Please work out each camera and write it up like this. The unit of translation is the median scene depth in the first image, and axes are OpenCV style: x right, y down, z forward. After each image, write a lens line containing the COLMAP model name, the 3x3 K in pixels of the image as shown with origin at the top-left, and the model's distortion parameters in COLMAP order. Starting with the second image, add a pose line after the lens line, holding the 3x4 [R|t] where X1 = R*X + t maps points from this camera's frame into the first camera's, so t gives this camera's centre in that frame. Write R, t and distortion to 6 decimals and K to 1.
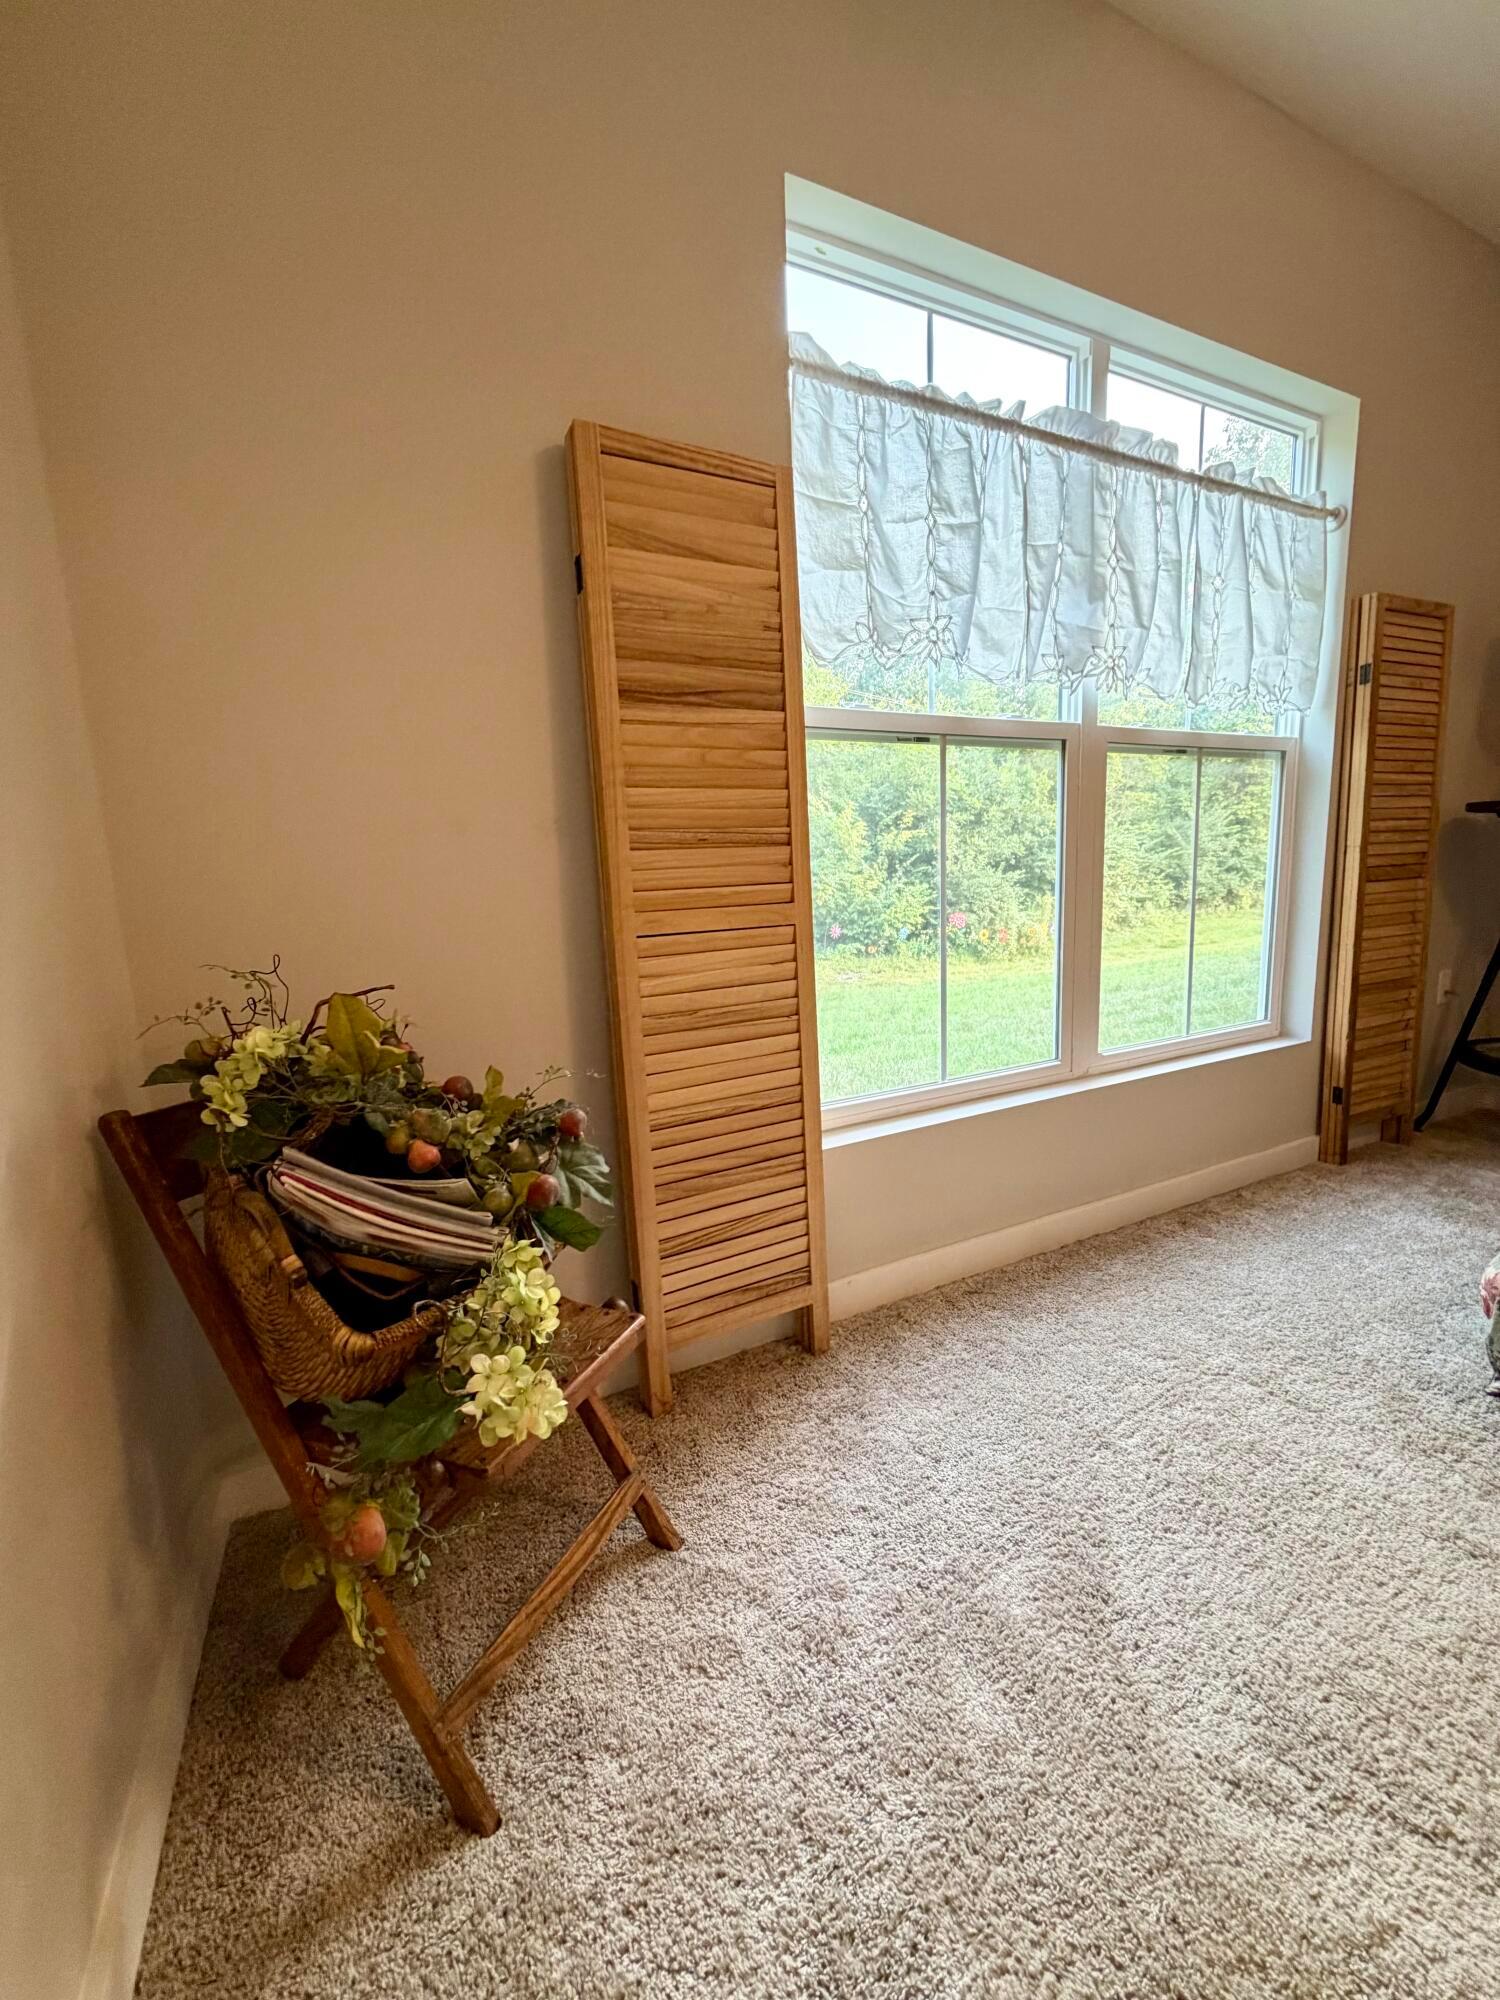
lens RADIAL K [[798.2, 0, 746.7], [0, 798.2, 1006.4], [0, 0, 1]] dist [-0.000394, -0.000135]
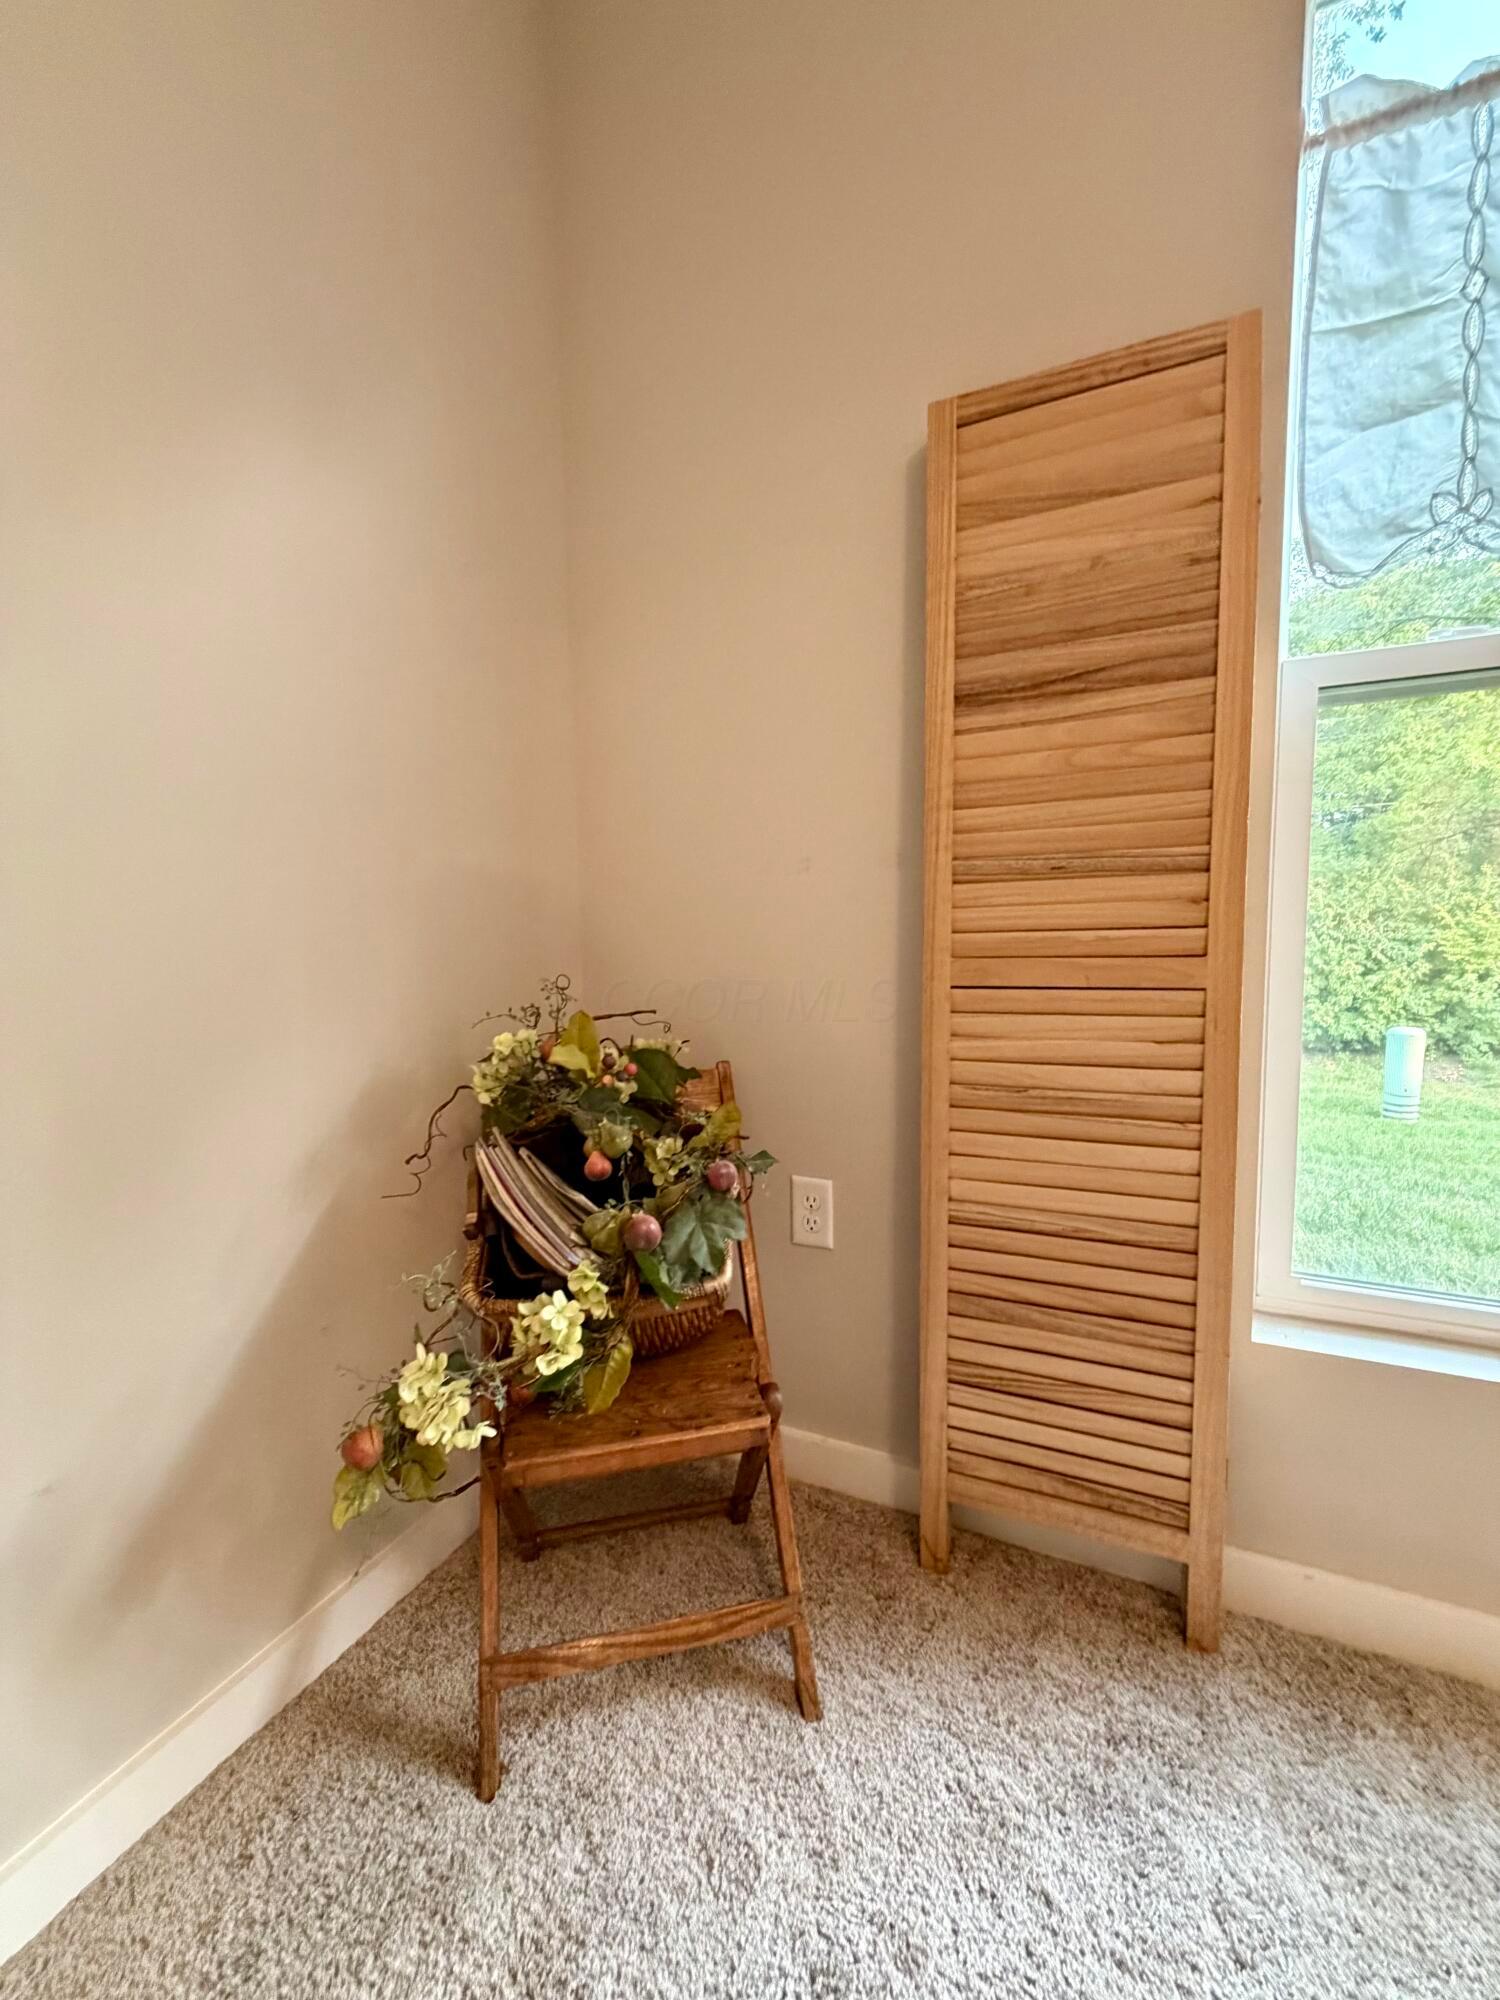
lens RADIAL K [[799.2, 0, 745.2], [0, 799.2, 1005.7], [0, 0, 1]] dist [0.000335, 0.000069]
pose [[0.613892, 0.103055, -0.782634, 0.365978], [-0.135571, 0.990475, 0.024082, -0.055275], [0.777662, 0.091319, 0.622016, 0.297563]]
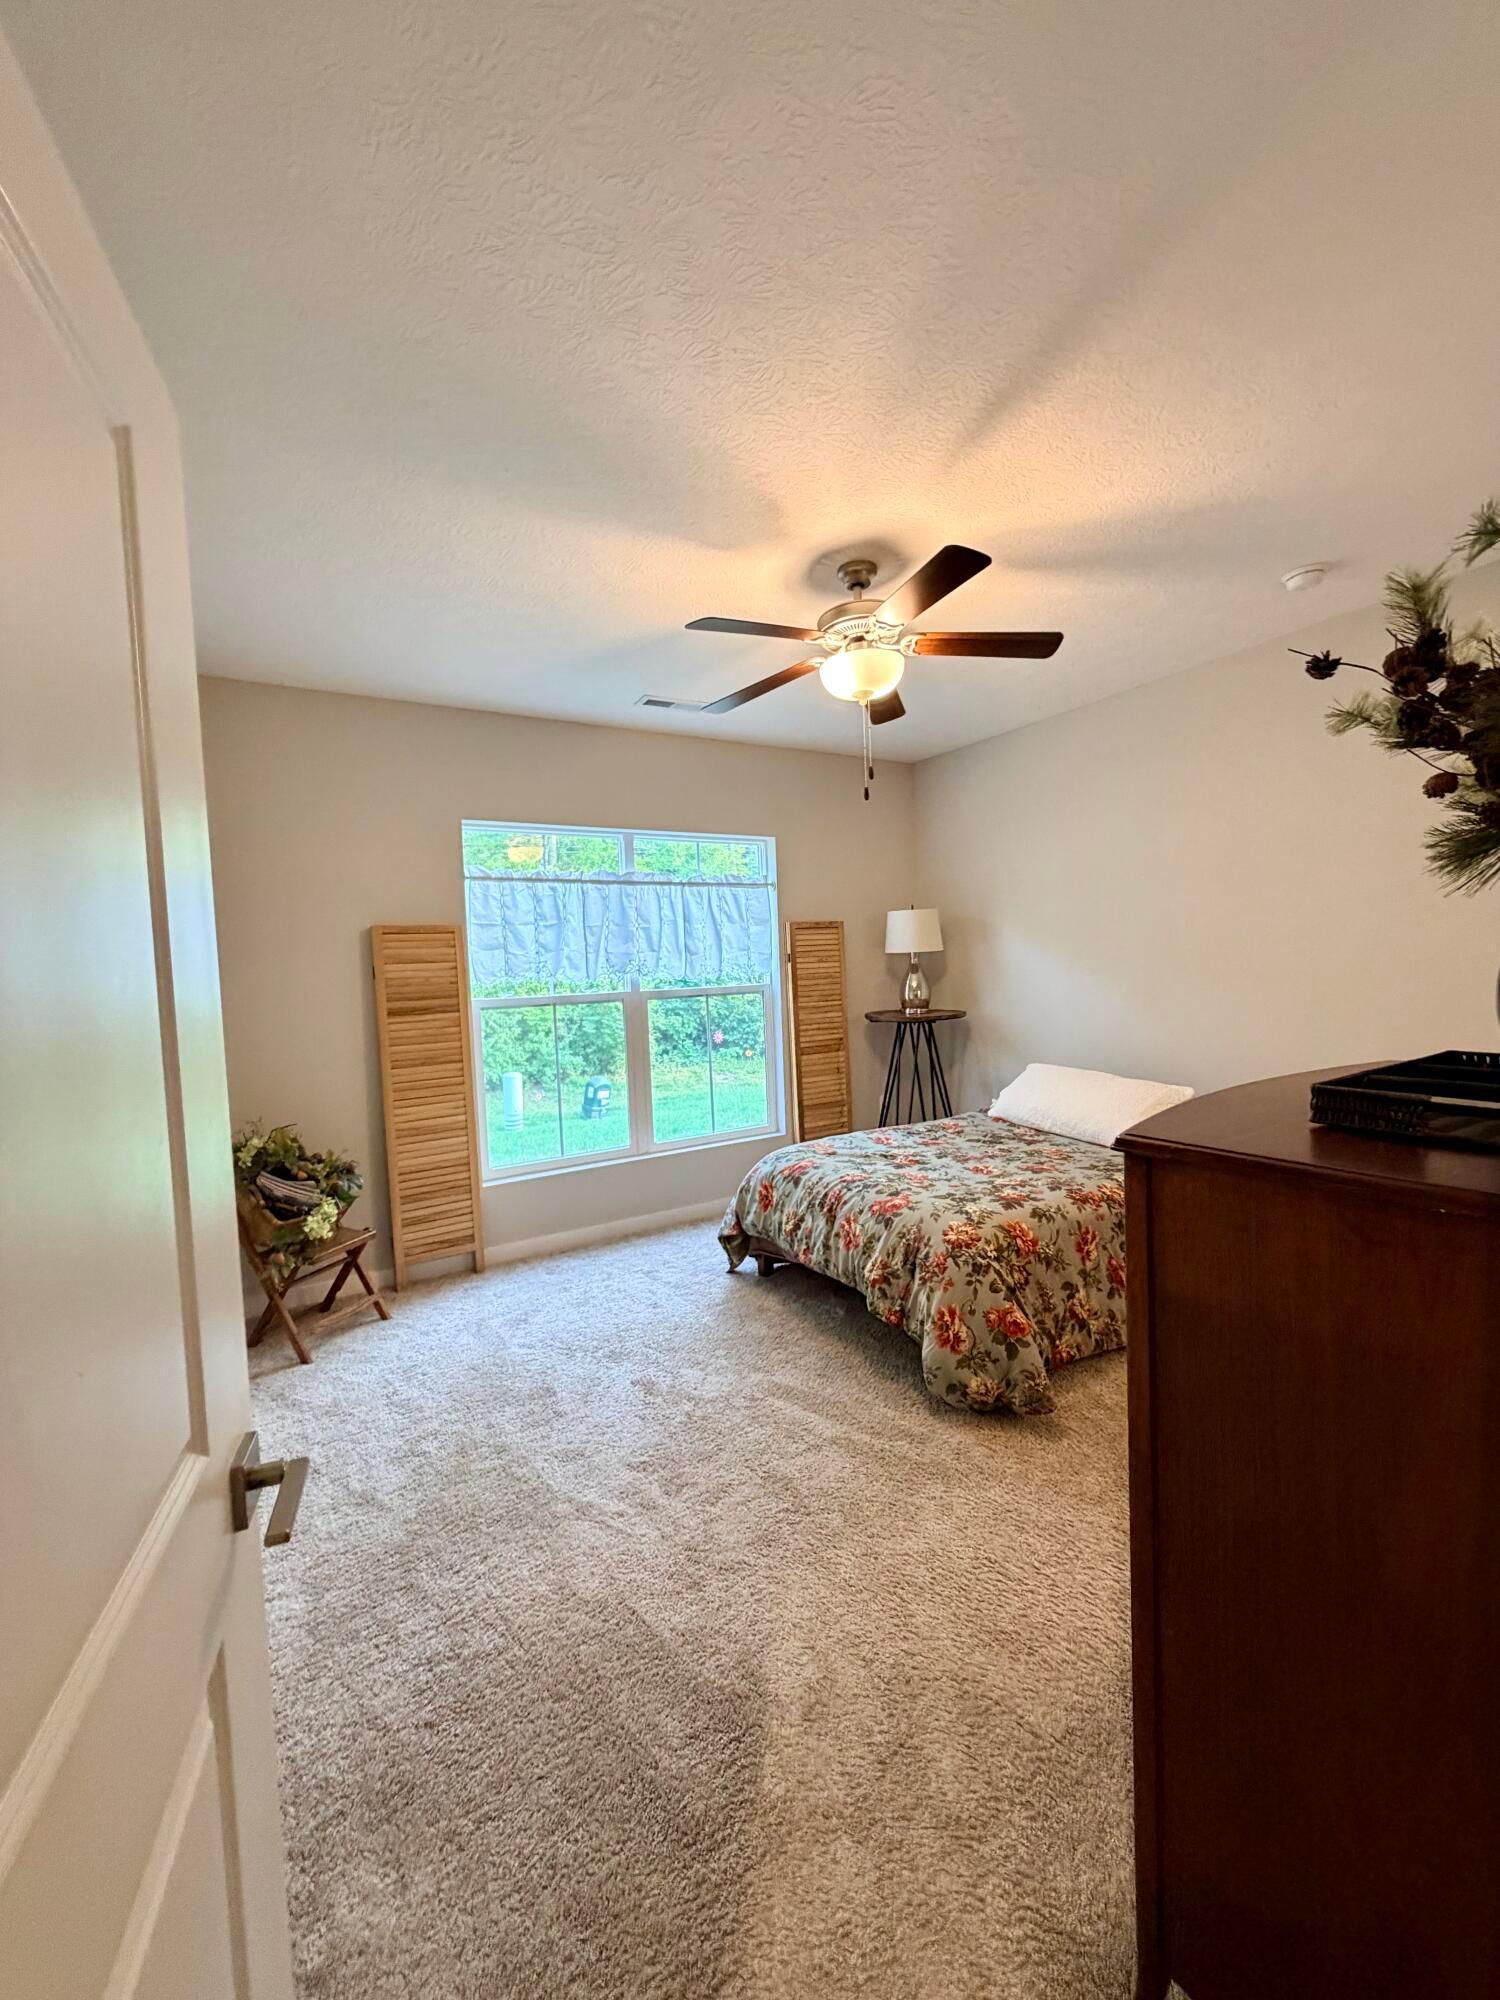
lens RADIAL K [[798.2, 0, 746.7], [0, 798.2, 1006.4], [0, 0, 1]] dist [-0.000394, -0.000135]
pose [[0.997384, -0.003299, 0.072210, 0.807508], [0.011544, 0.993407, -0.114055, -0.078251], [-0.071358, 0.114590, 0.990847, -1.682233]]
